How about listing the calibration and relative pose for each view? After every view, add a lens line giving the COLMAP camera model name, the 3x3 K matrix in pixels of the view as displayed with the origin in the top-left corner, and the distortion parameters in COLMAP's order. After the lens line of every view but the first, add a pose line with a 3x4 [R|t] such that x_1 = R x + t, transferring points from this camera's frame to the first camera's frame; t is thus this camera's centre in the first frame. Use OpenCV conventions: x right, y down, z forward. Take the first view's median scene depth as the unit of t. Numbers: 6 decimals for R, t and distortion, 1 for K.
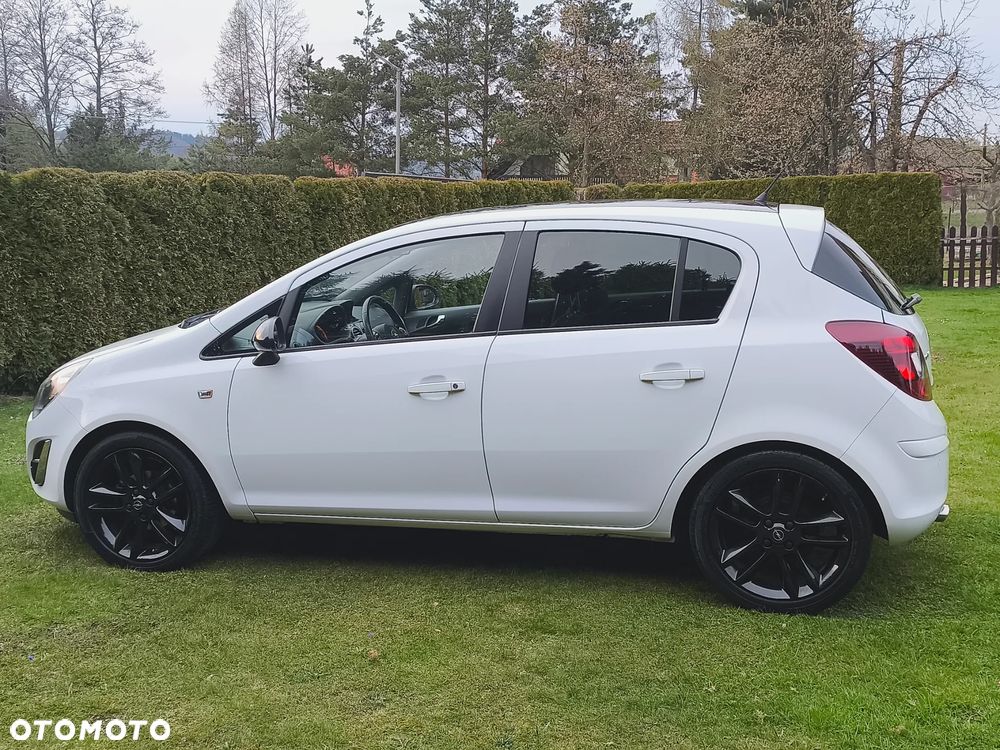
lens RADIAL K [[1082.7, 0, 500.5], [0, 1082.7, 380.3], [0, 0, 1]] dist [0.153047, -0.287610]
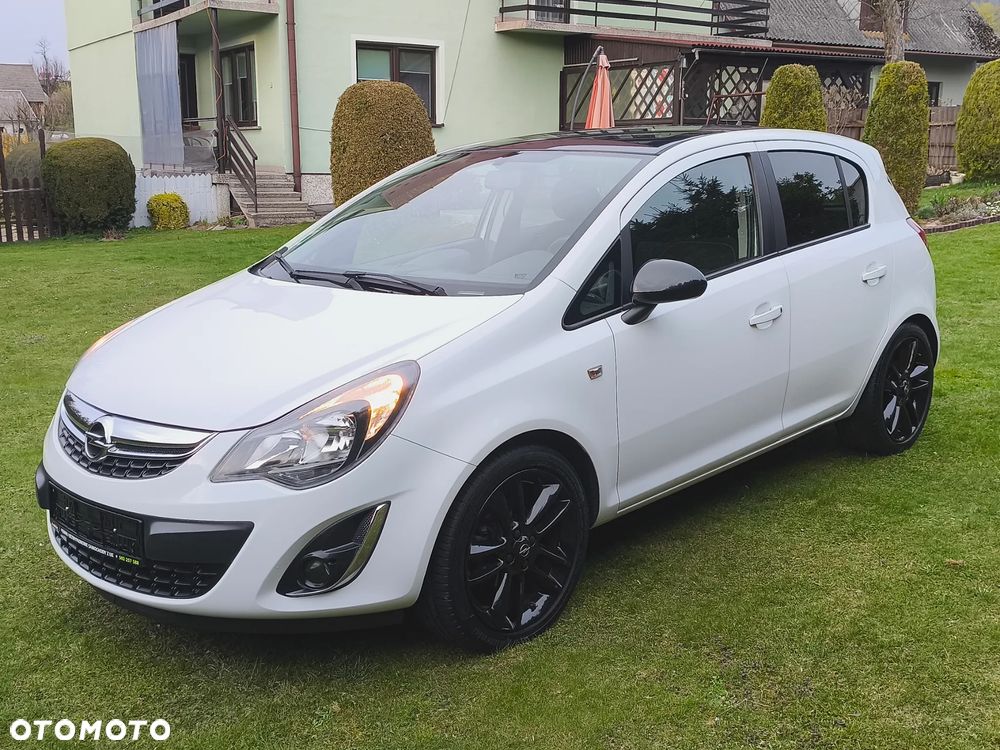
lens RADIAL K [[1082.7, 0, 500.5], [0, 1082.7, 380.3], [0, 0, 1]] dist [0.153047, -0.287610]
pose [[0.477032, -0.176105, 0.861062, -0.572129], [0.145160, 0.982051, 0.120431, -0.049373], [-0.866815, 0.067542, 0.494034, 0.412011]]
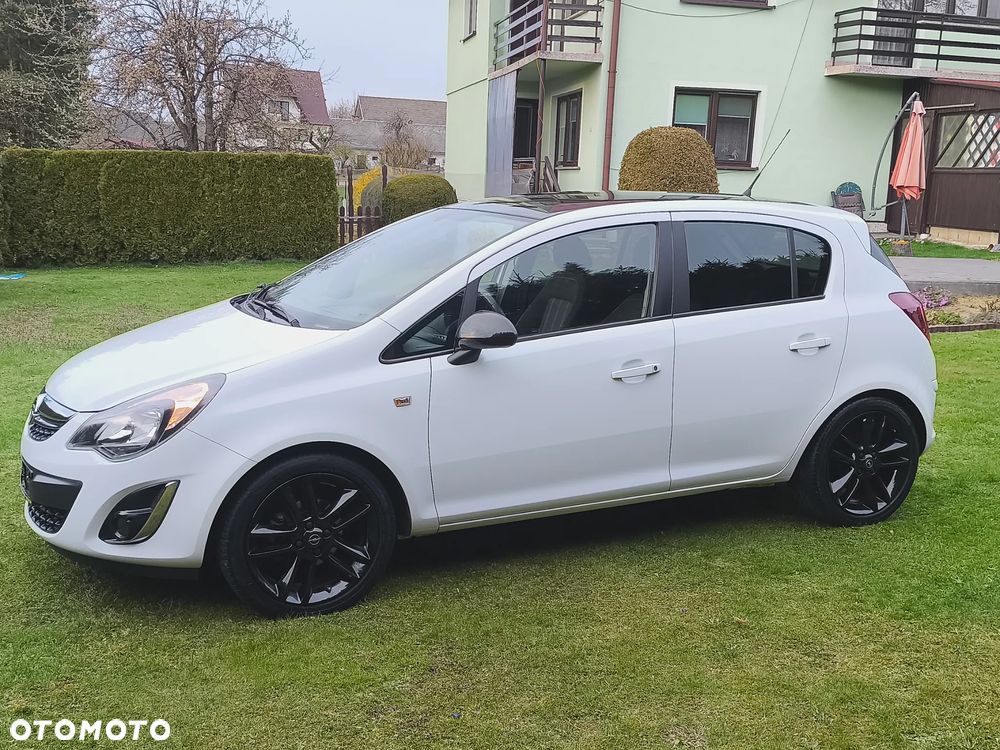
lens RADIAL K [[1082.7, 0, 500.5], [0, 1082.7, 380.3], [0, 0, 1]] dist [0.153047, -0.287610]
pose [[0.759799, -0.087142, 0.644292, -0.470947], [0.070430, 0.996177, 0.051679, -0.027116], [-0.646333, 0.006111, 0.763031, 0.161293]]
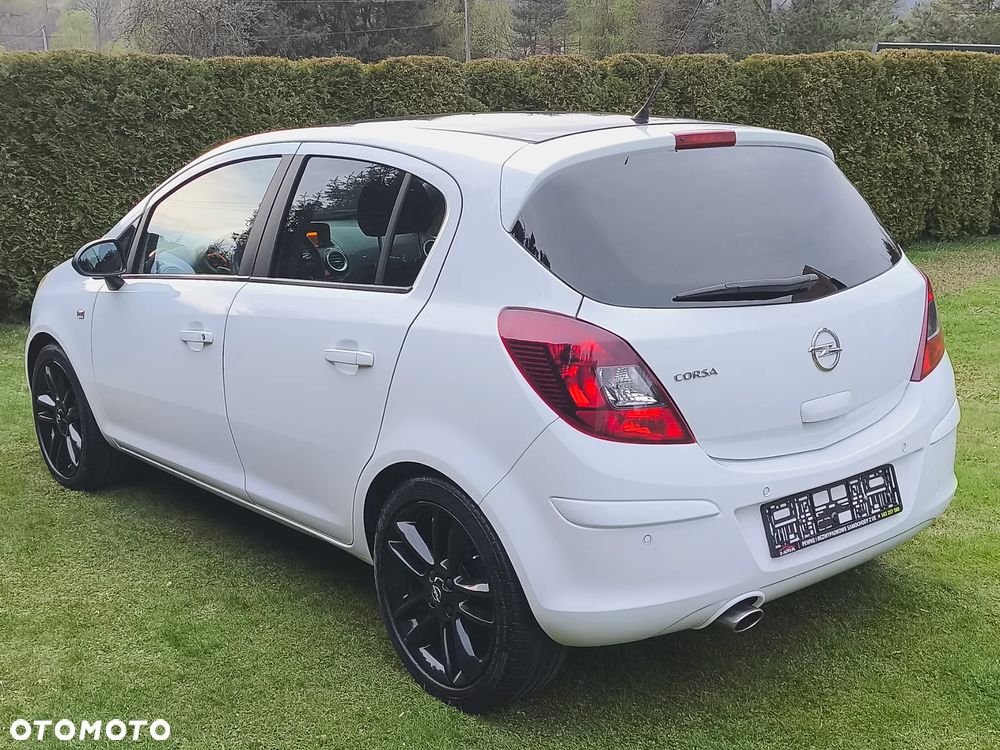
lens RADIAL K [[1246.2, 0, 500.0], [0, 1246.2, 375.0], [0, 0, 1]] dist [0.137284, -0.190899]
pose [[0.810640, 0.131605, -0.570564, 0.395915], [-0.088474, 0.990757, 0.102826, -0.048491], [0.578823, -0.032875, 0.814791, 0.188182]]
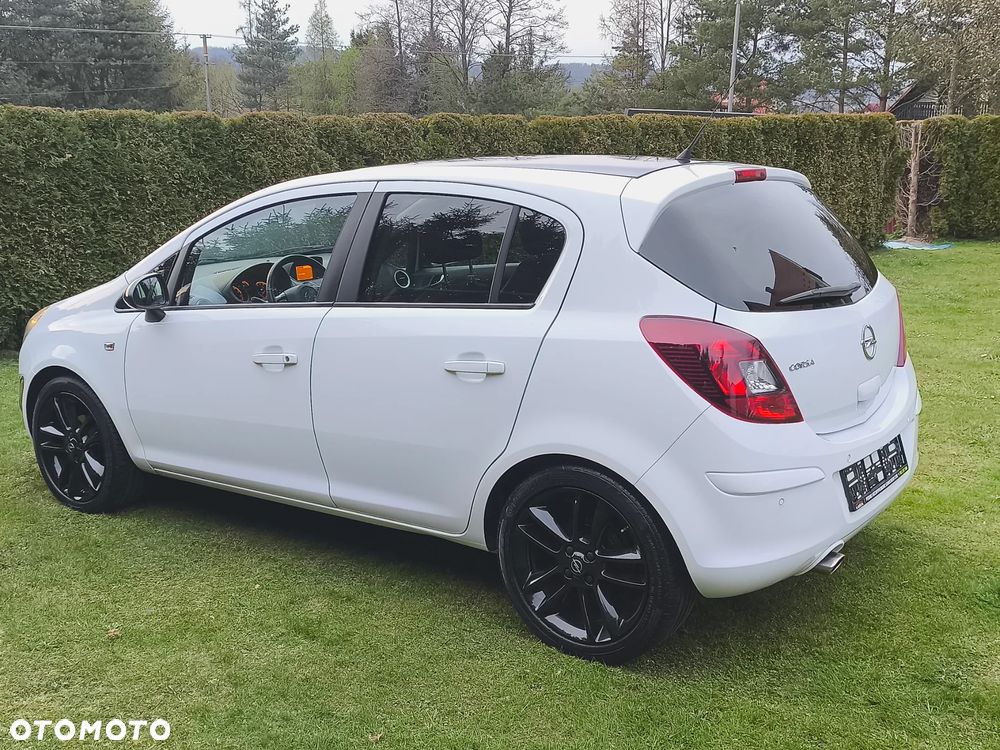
lens RADIAL K [[1082.7, 0, 500.5], [0, 1082.7, 380.3], [0, 0, 1]] dist [0.153047, -0.287610]
pose [[0.929814, 0.081061, -0.358991, 0.260263], [-0.059318, 0.995697, 0.071193, -0.030106], [0.363217, -0.044902, 0.930622, 0.109969]]
